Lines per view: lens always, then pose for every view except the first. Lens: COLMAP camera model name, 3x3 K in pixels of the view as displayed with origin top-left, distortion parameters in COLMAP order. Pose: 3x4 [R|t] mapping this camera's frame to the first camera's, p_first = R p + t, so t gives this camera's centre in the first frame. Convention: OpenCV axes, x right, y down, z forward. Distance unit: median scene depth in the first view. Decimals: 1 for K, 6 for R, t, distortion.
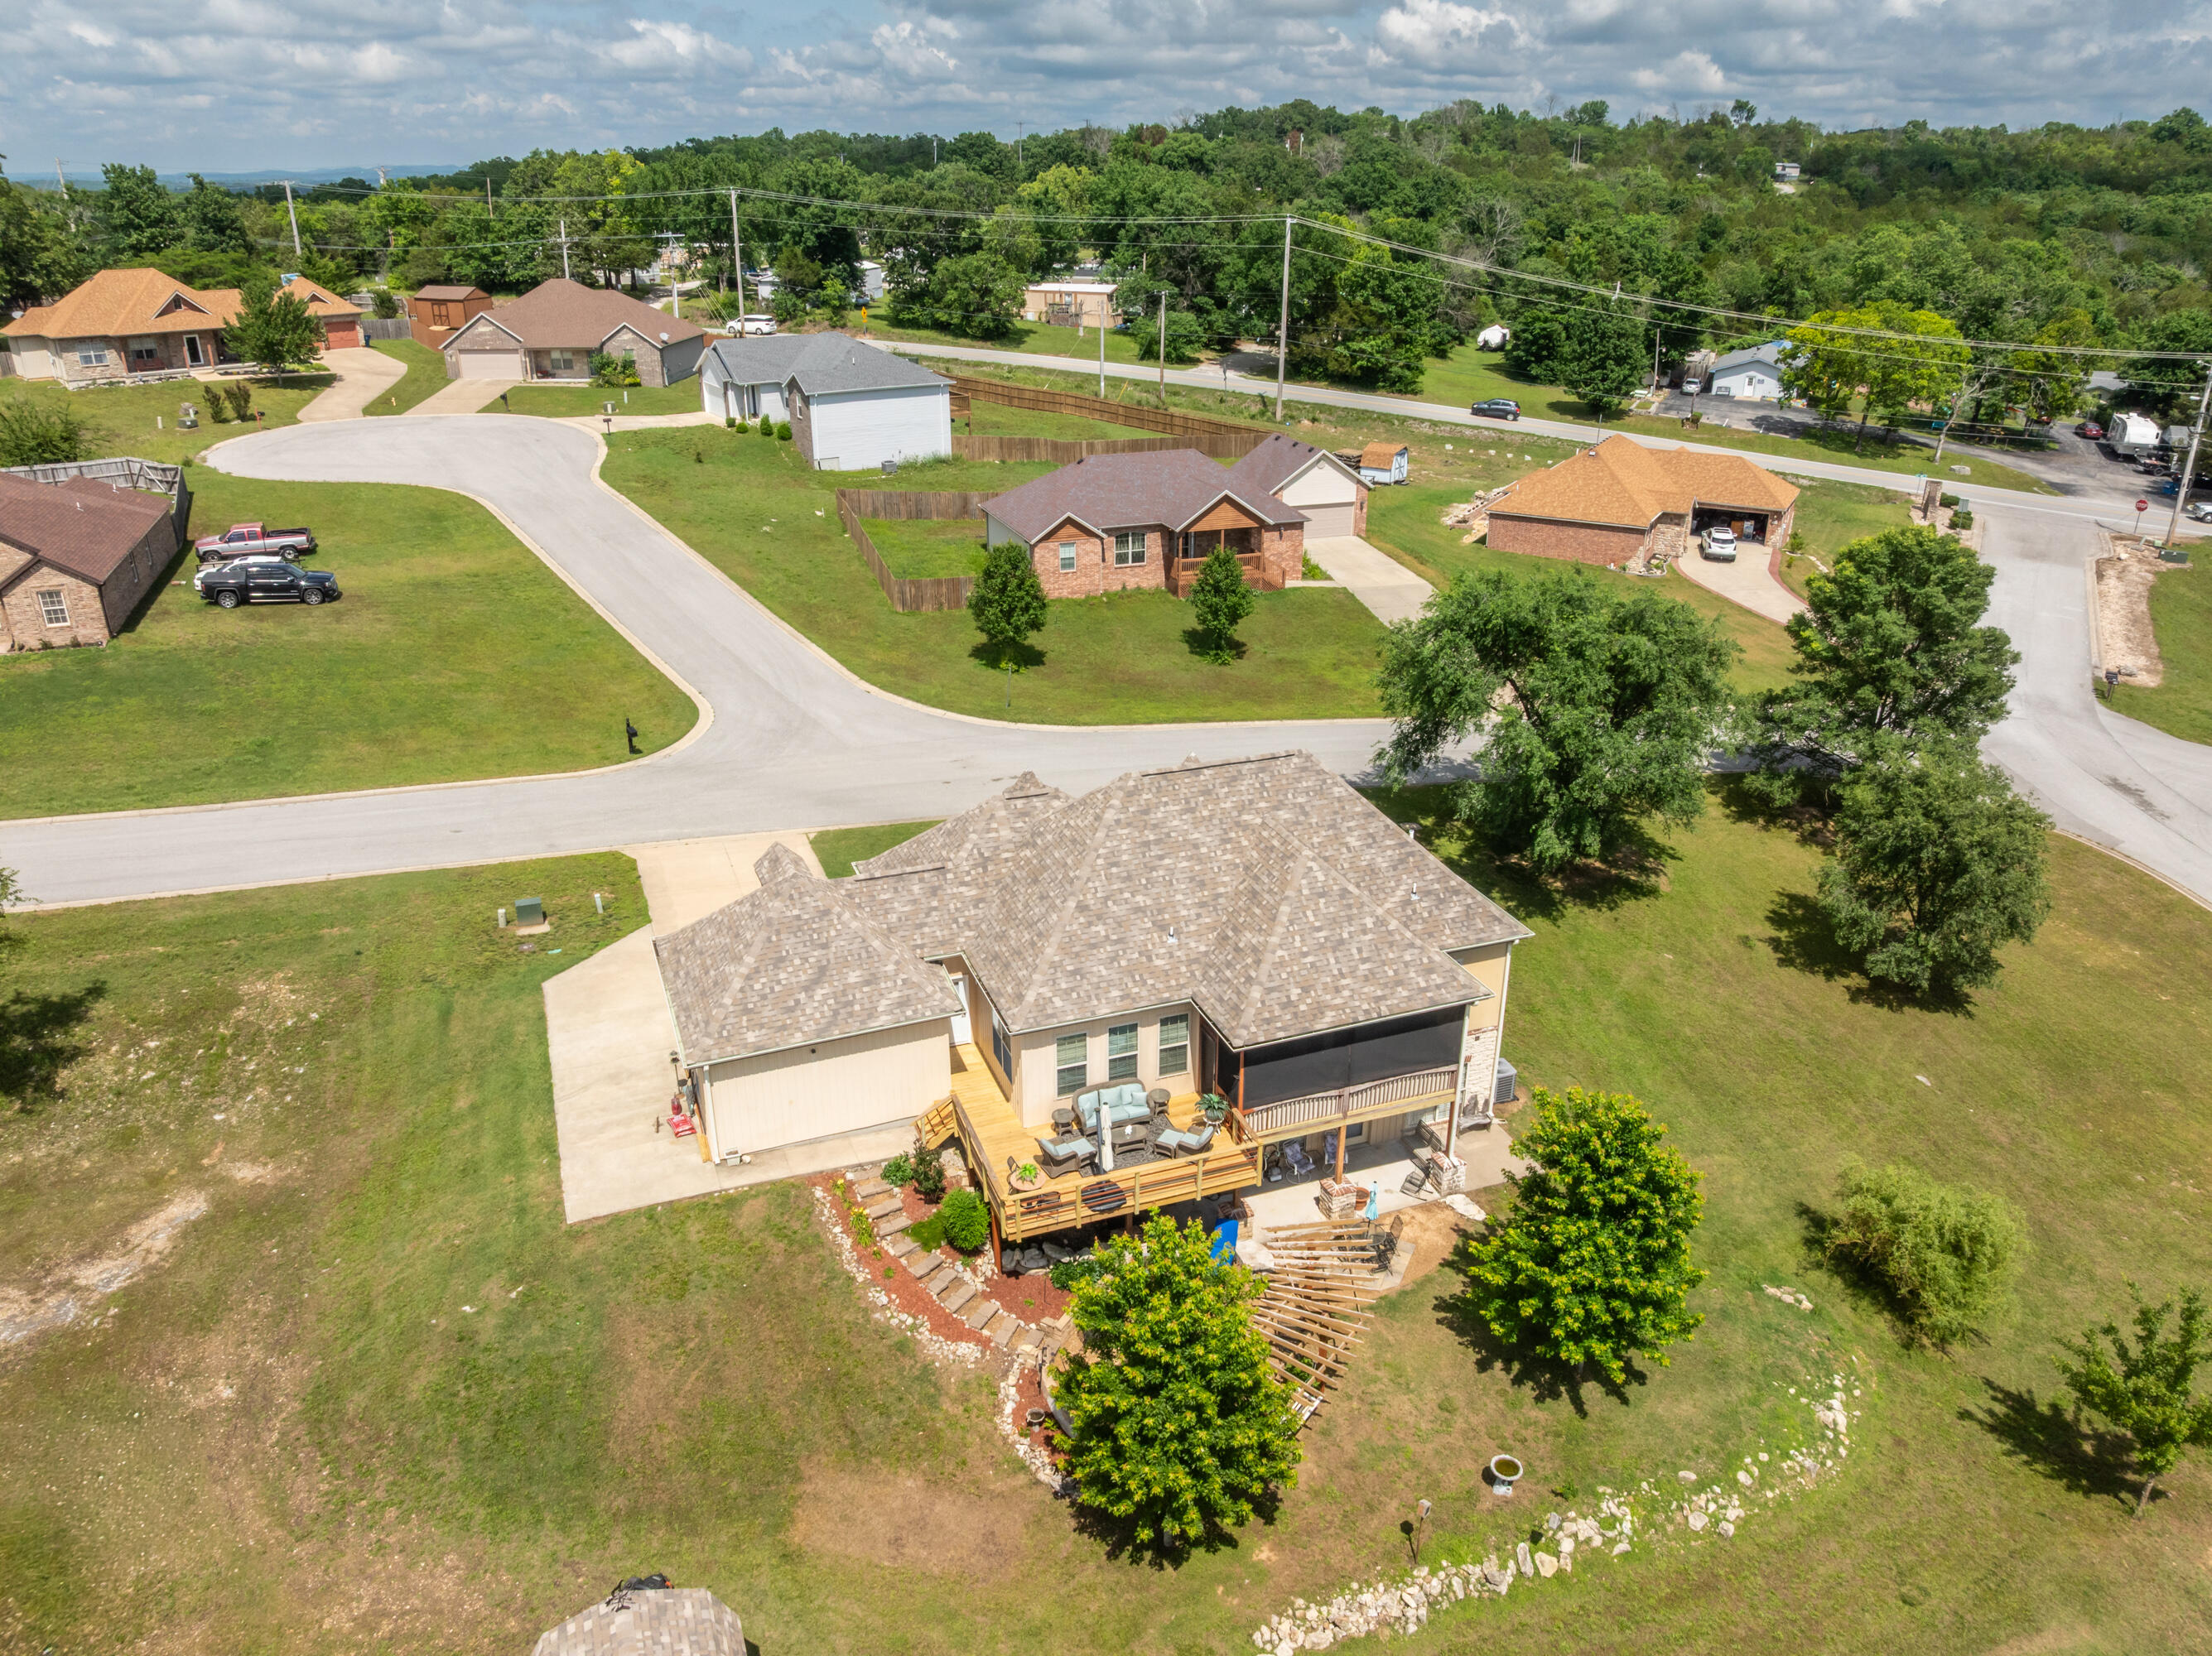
lens RADIAL K [[1567.3, 0, 1100.7], [0, 1567.3, 830.5], [0, 0, 1]] dist [-0.041478, 0.006254]
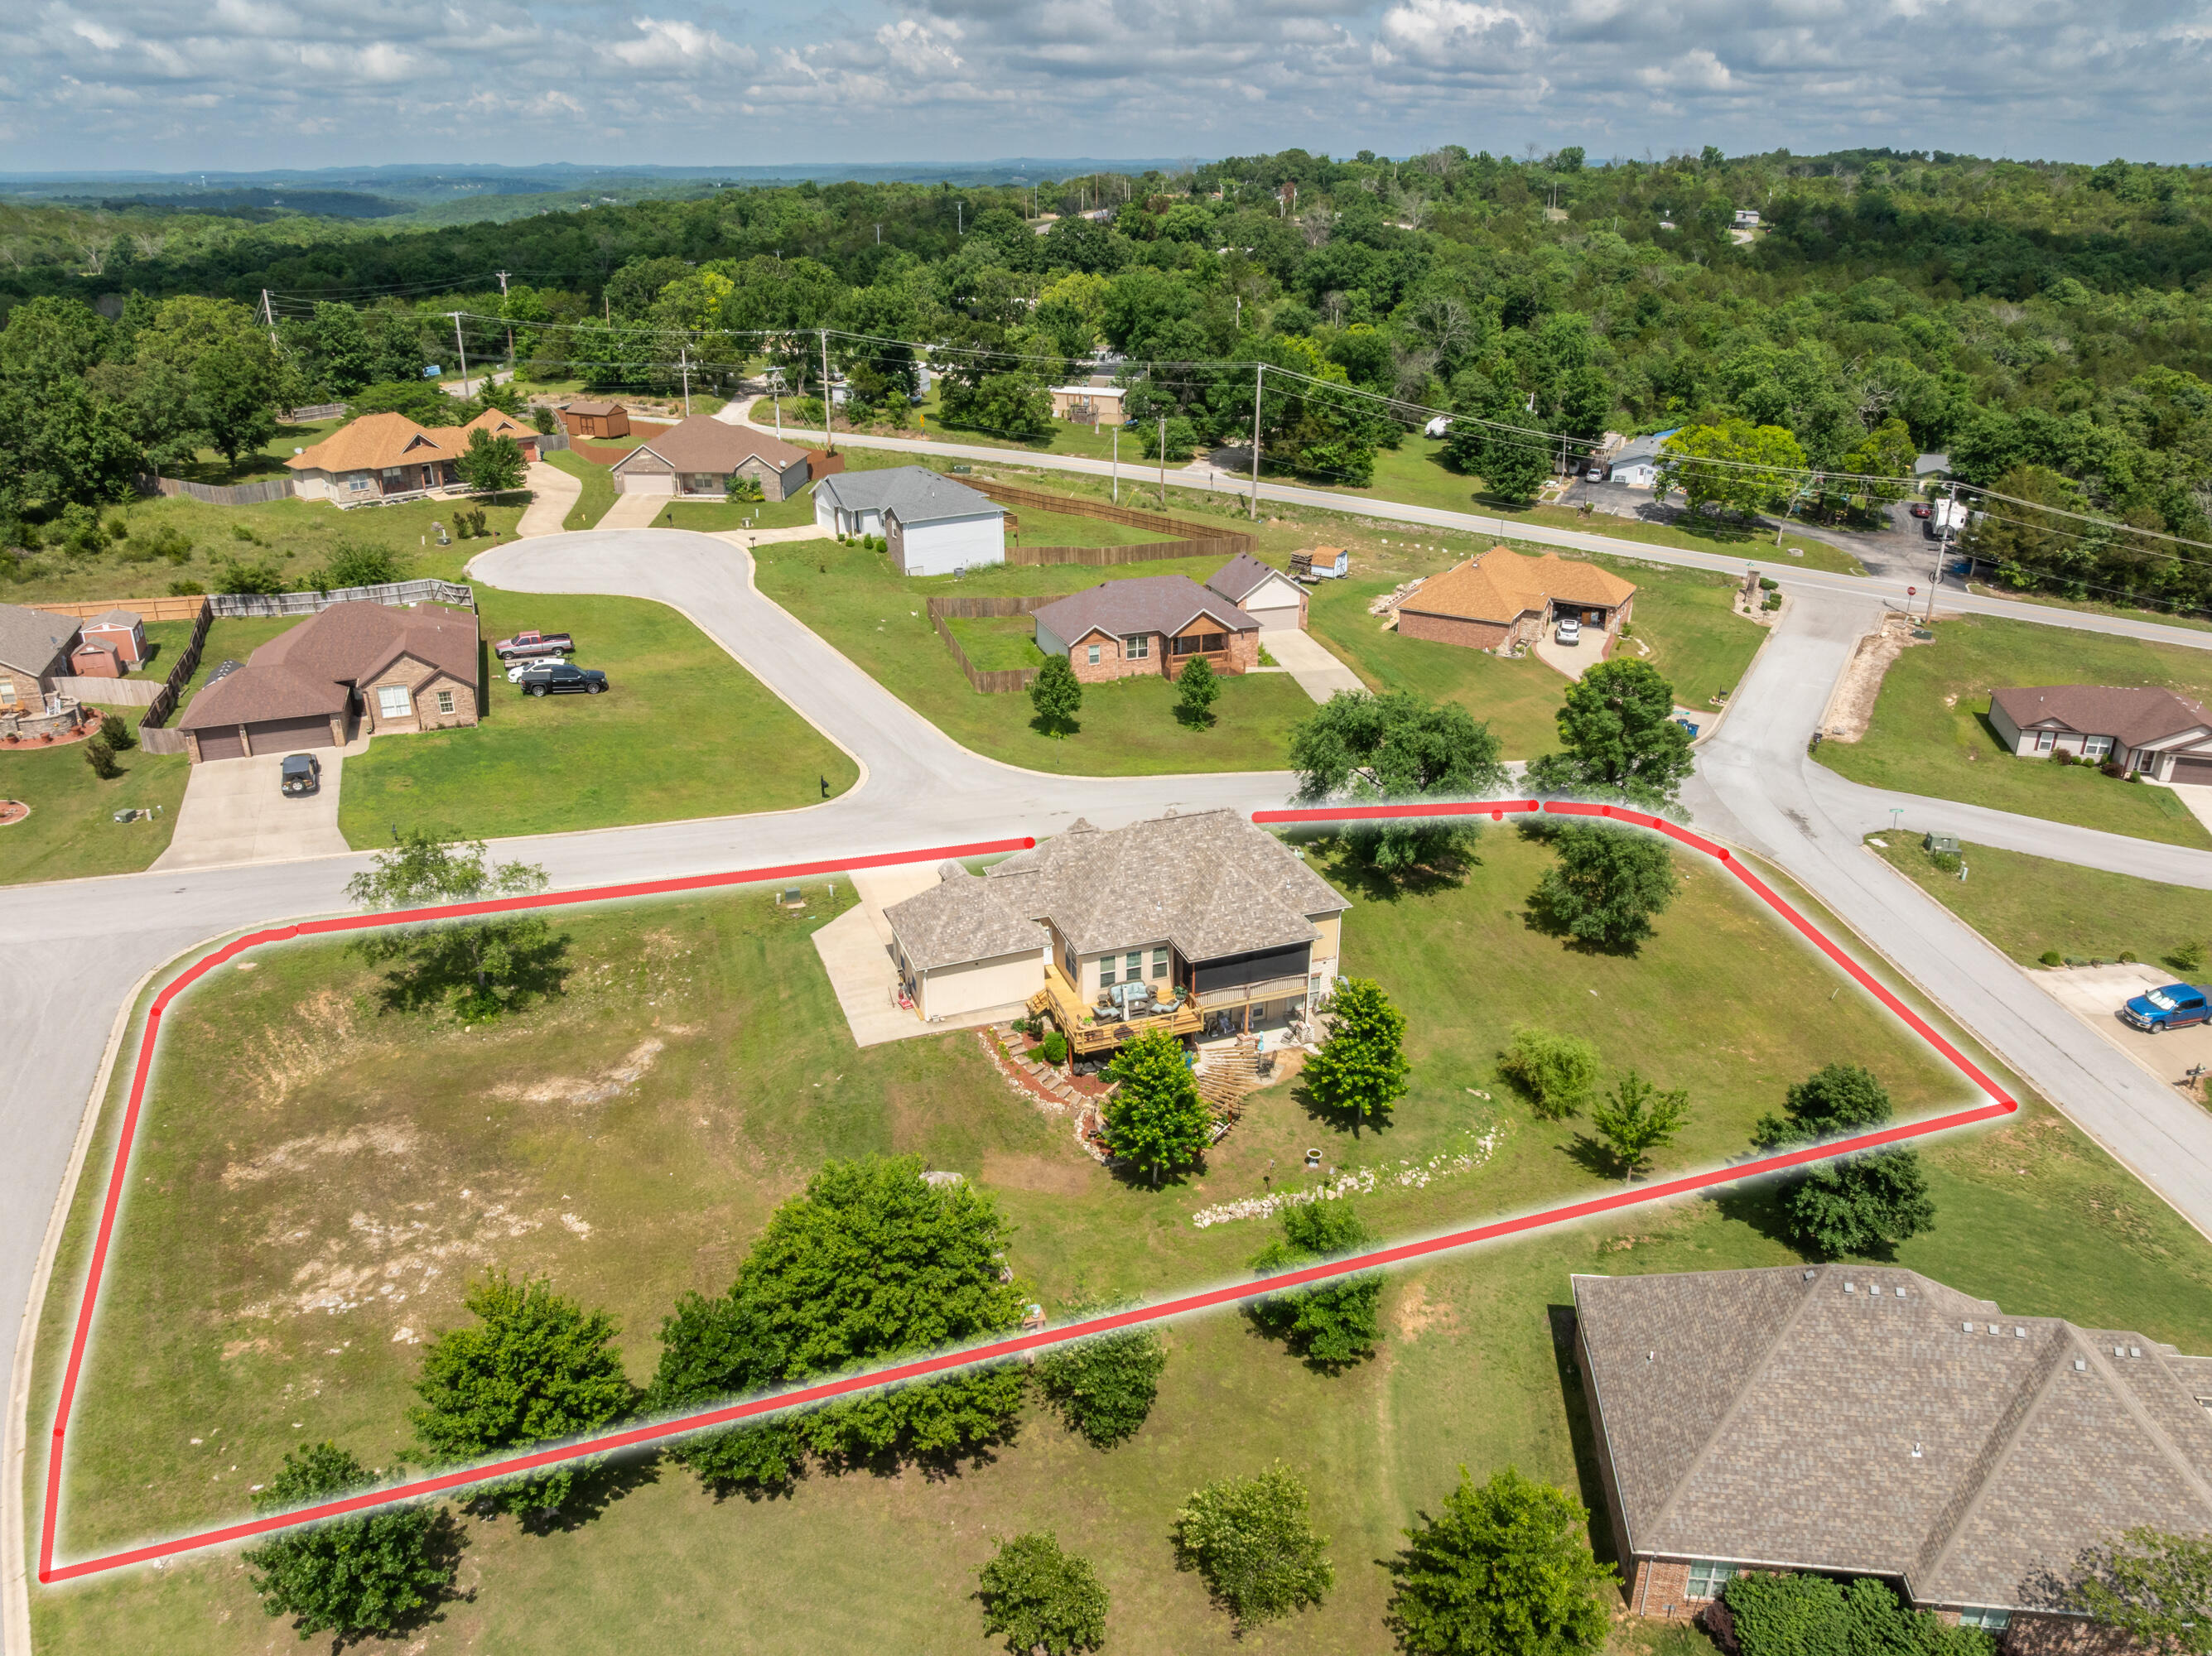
lens RADIAL K [[1567.3, 0, 1068.9], [0, 1567.3, 842.9], [0, 0, 1]] dist [-0.041478, 0.006254]
pose [[0.999712, 0.000337, -0.023983, -0.009825], [-0.000091, 0.999947, 0.010254, -0.015256], [0.023985, -0.010249, 0.999660, -0.462489]]
